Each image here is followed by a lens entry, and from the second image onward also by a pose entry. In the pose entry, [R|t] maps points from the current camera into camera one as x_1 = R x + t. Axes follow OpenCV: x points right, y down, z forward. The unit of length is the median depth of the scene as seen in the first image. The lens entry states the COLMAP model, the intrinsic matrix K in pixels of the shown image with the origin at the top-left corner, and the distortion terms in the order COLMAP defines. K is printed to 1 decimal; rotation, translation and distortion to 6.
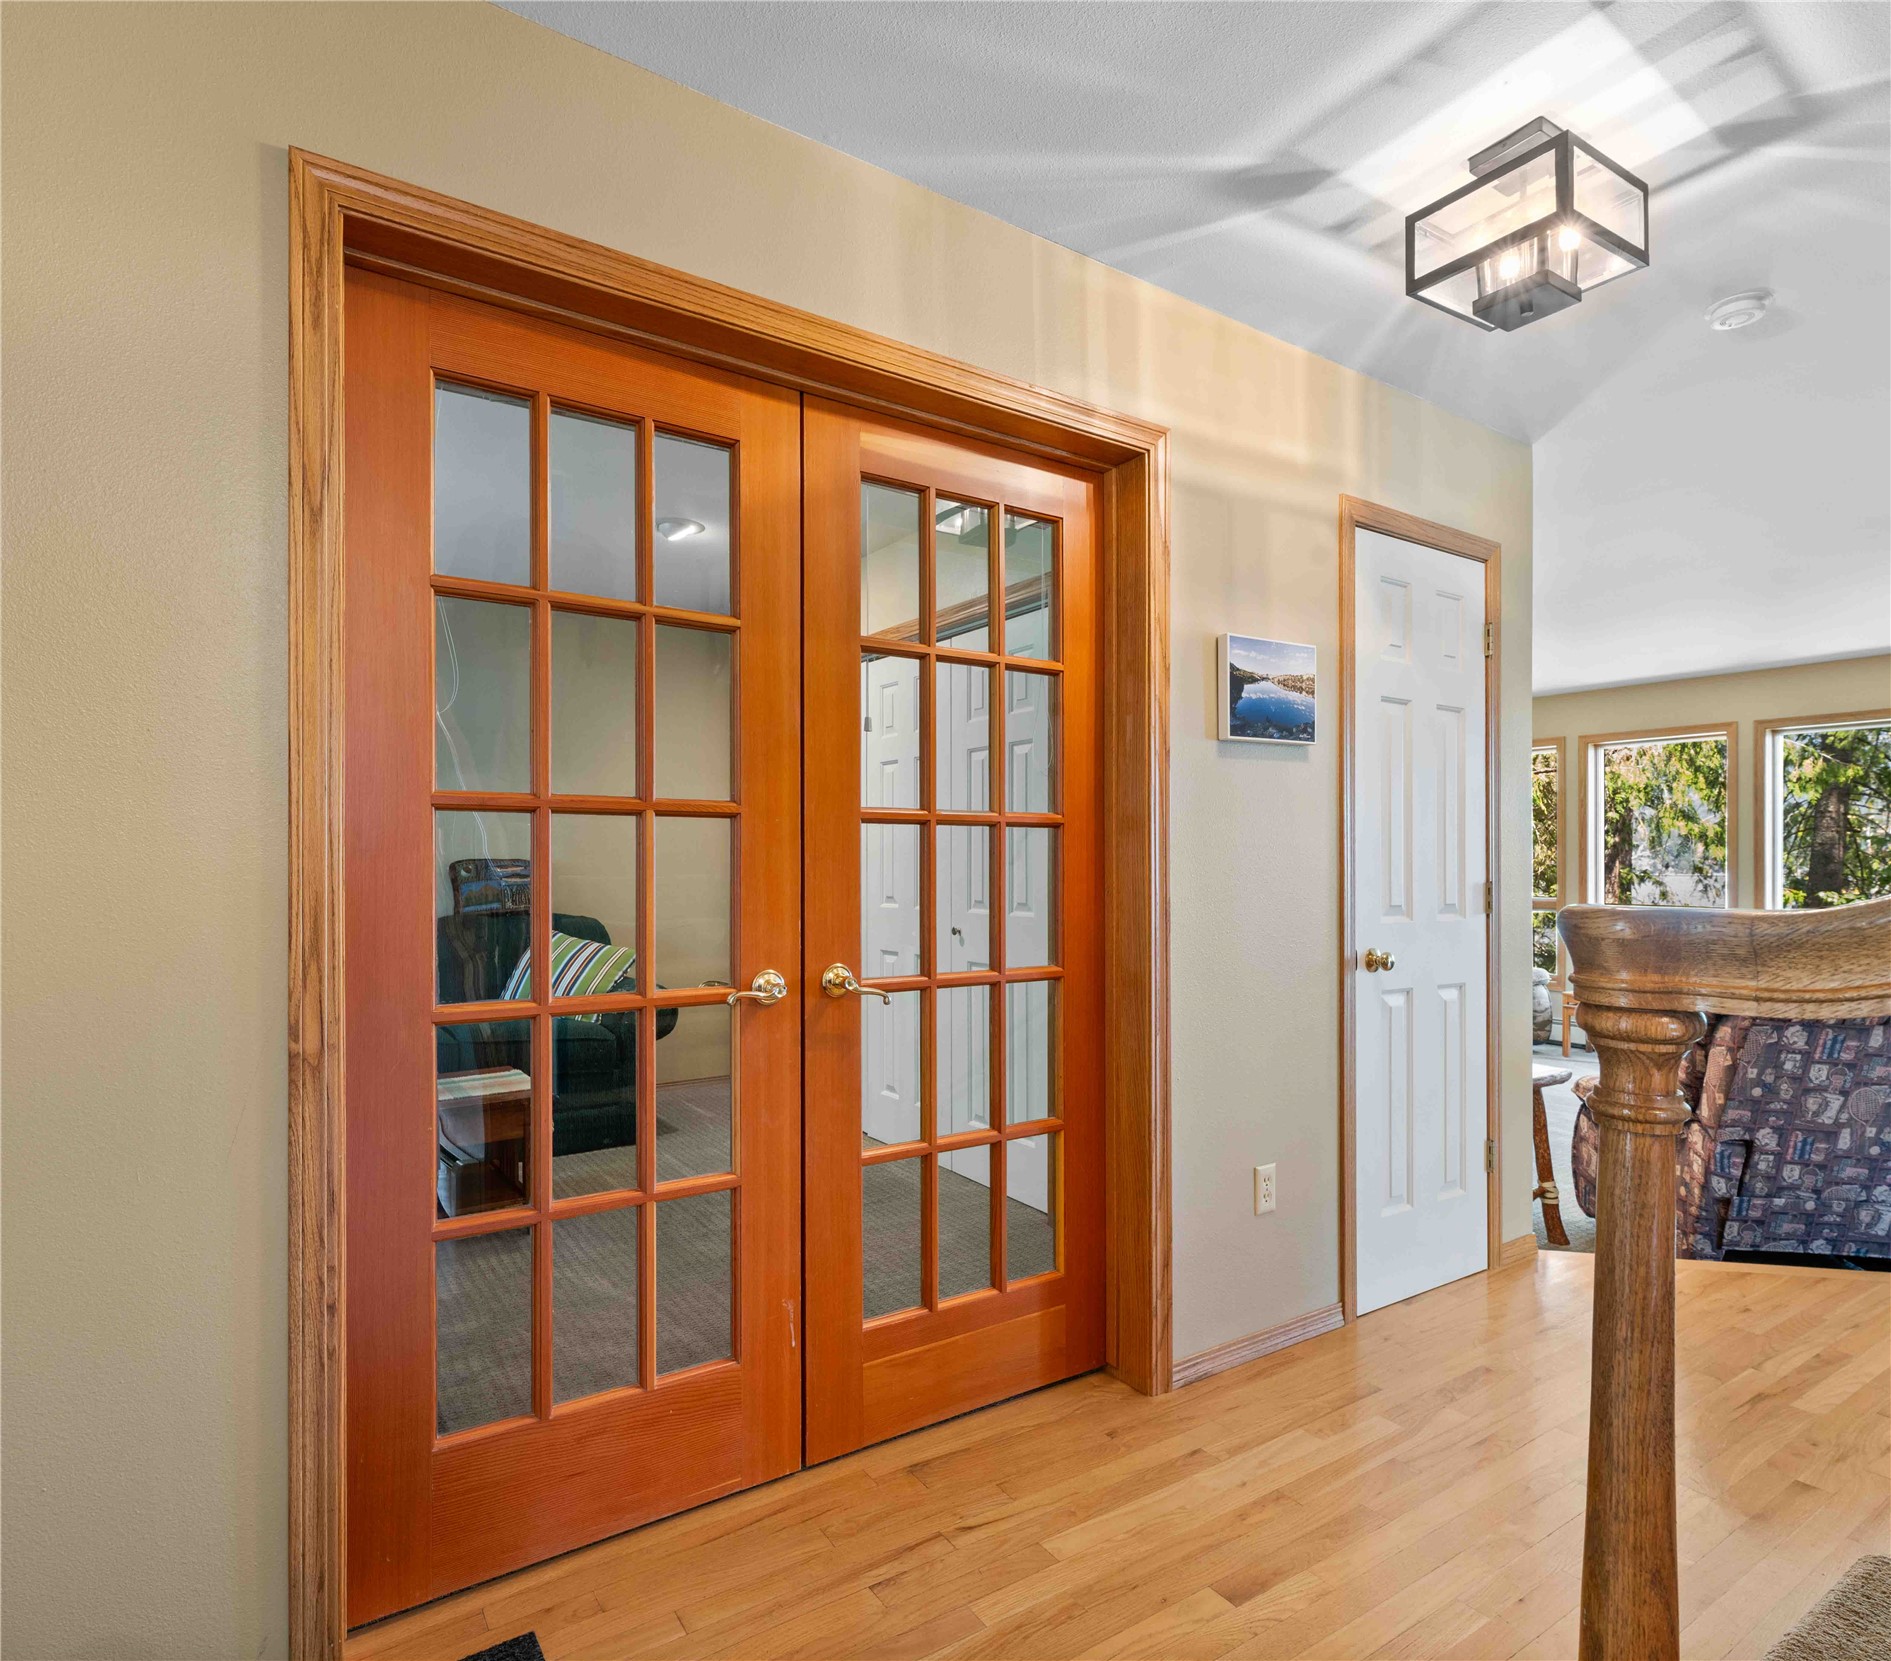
lens RADIAL K [[1068.5, 0, 951.0], [0, 1068.5, 863.5], [0, 0, 1]] dist [-0.000183, 0.000211]
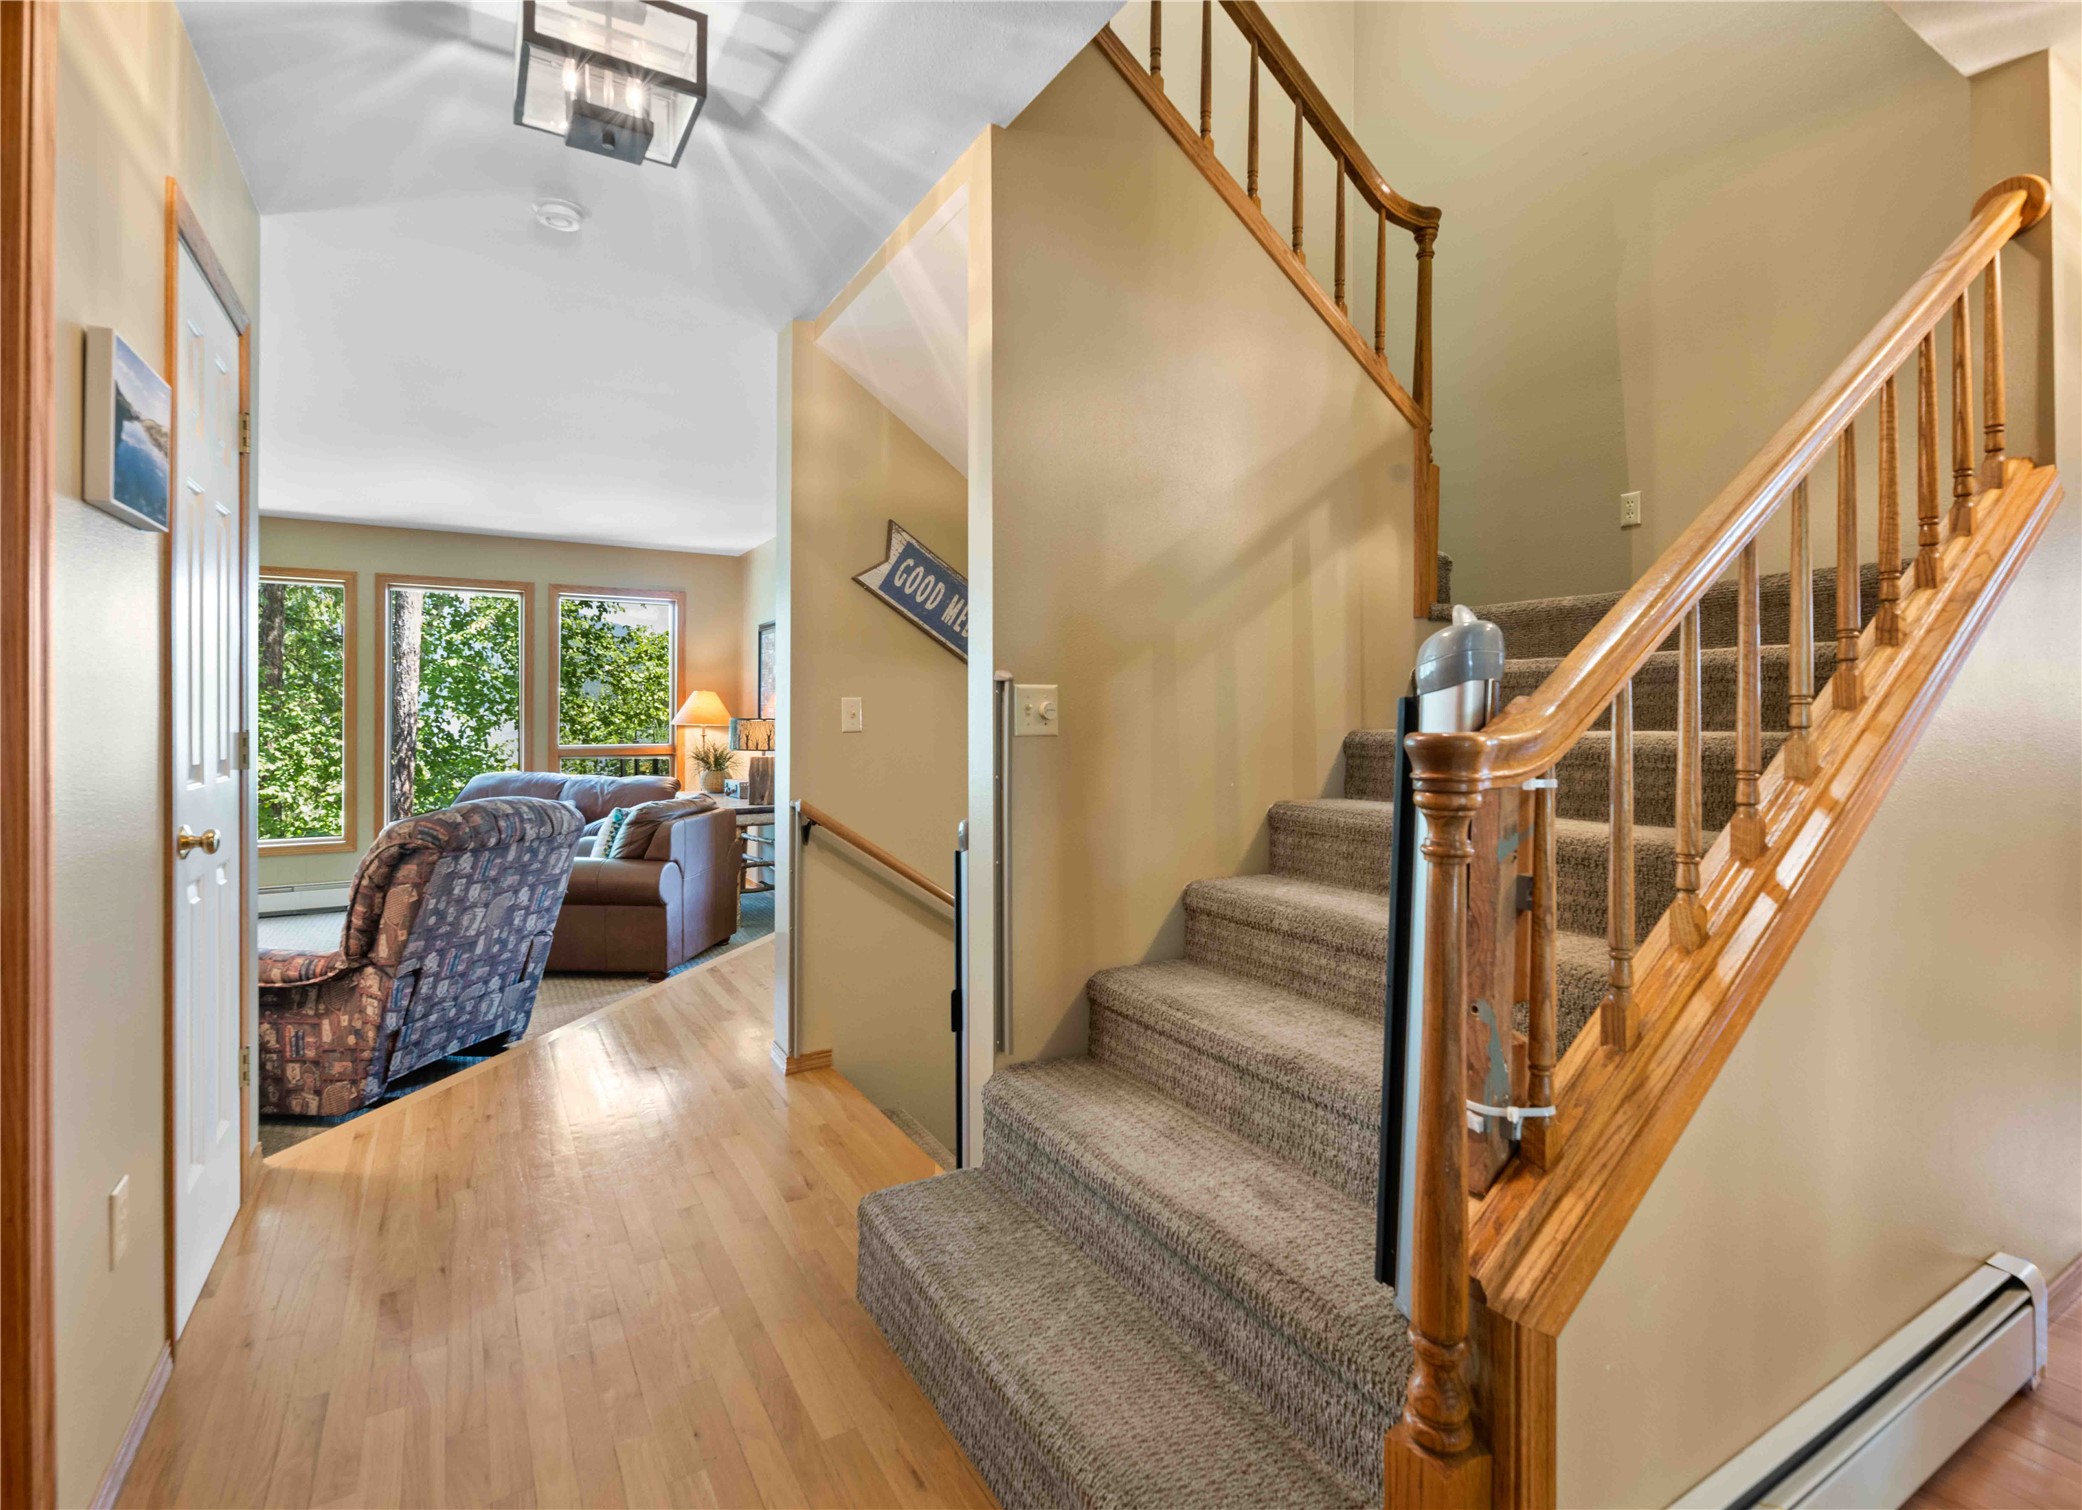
lens RADIAL K [[987.5, 0, 1050.2], [0, 987.5, 706.4], [0, 0, 1]] dist [-0.001283, -0.000264]
pose [[0.051299, 0.001225, 0.998683, -0.200556], [0.001371, 0.999998, -0.001297, 0.000494], [-0.998682, 0.001436, 0.051297, 0.319885]]
